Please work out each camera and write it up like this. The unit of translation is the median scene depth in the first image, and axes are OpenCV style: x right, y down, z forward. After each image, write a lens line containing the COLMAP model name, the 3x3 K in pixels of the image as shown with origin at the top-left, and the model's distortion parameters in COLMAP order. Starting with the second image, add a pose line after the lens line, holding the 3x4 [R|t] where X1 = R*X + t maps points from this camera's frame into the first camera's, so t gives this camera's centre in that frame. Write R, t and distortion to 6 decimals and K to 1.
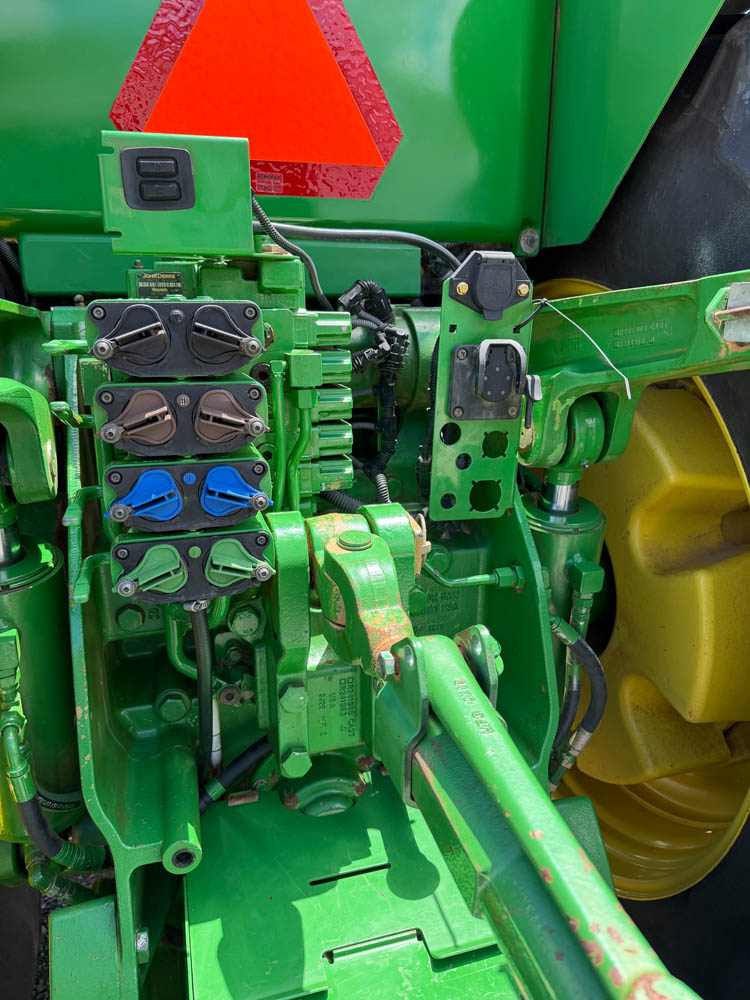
lens RADIAL K [[706.8, 0, 375.0], [0, 706.8, 500.0], [0, 0, 1]] dist [0.044728, -0.082433]
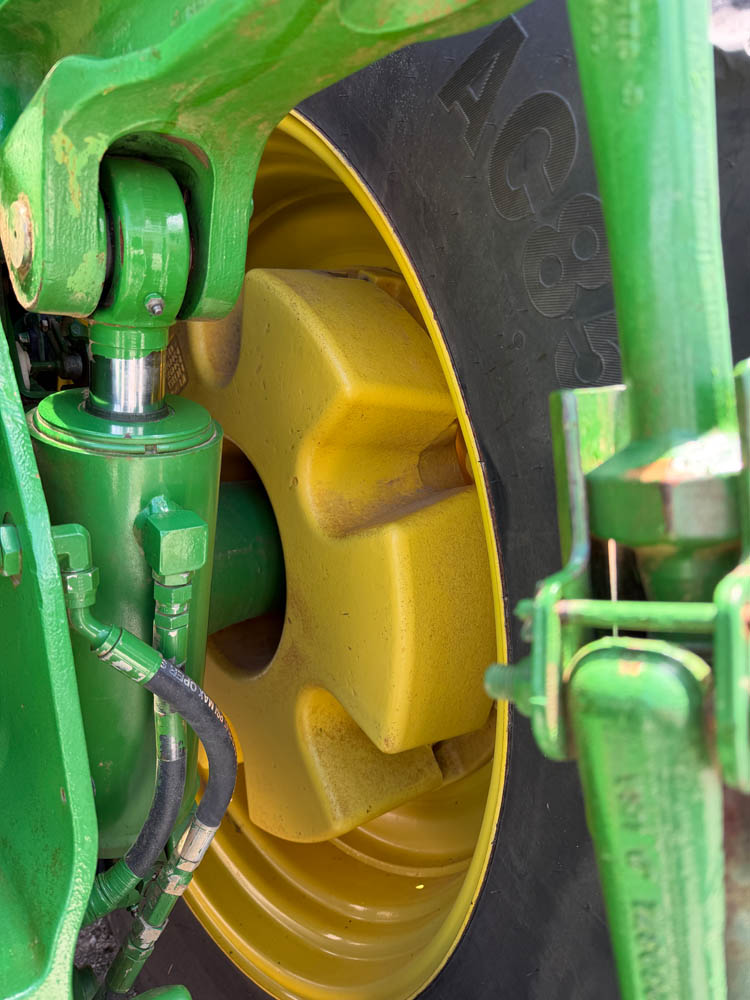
lens RADIAL K [[706.8, 0, 375.0], [0, 706.8, 500.0], [0, 0, 1]] dist [0.044728, -0.082433]
pose [[0.925826, -0.045200, 0.375238, 0.189916], [0.039601, 0.998959, 0.022622, 0.058239], [-0.375870, -0.006084, 0.926653, 0.381098]]
